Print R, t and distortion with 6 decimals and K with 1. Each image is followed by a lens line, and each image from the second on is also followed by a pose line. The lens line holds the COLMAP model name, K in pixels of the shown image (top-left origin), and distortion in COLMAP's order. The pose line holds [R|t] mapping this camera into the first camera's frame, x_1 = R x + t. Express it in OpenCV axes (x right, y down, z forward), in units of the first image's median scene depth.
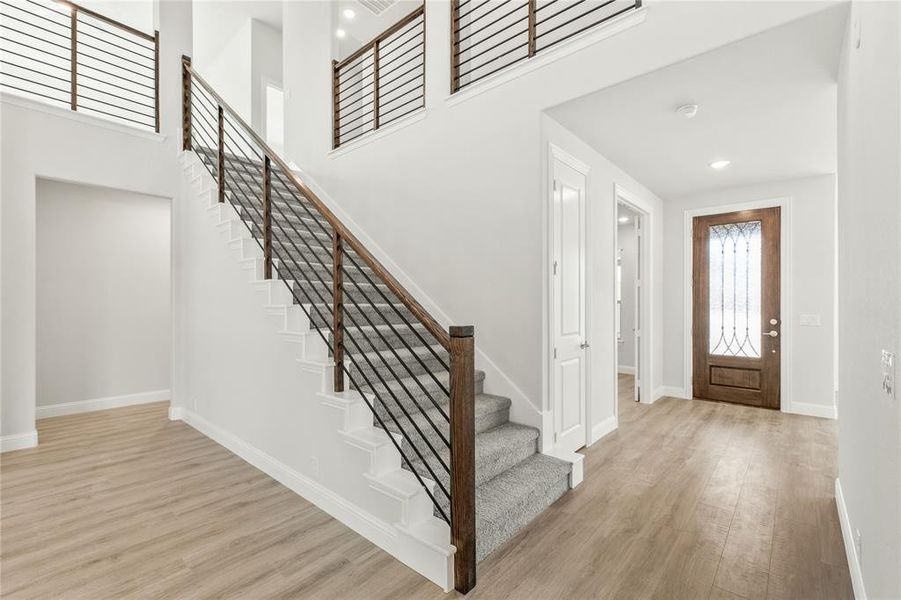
lens RADIAL K [[393.3, 0, 448.8], [0, 393.3, 302.4], [0, 0, 1]] dist [0.002314, 0.000096]
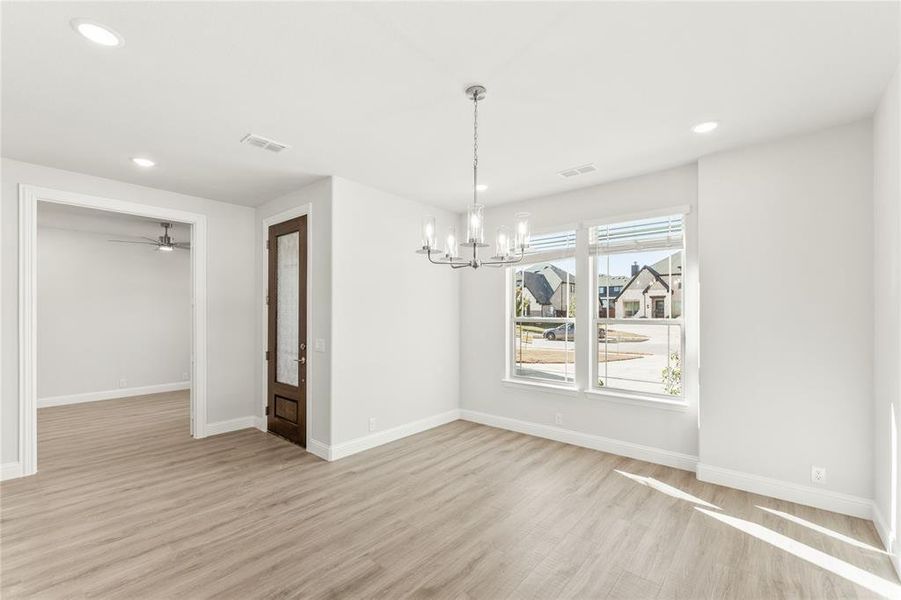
lens RADIAL K [[376.1, 0, 467.5], [0, 376.1, 312.1], [0, 0, 1]] dist [0.001080, -0.000694]
pose [[0.999583, 0.002407, 0.028769, 1.264865], [-0.002283, 0.999988, -0.004331, -0.026461], [-0.028779, 0.004263, 0.999577, 0.169366]]
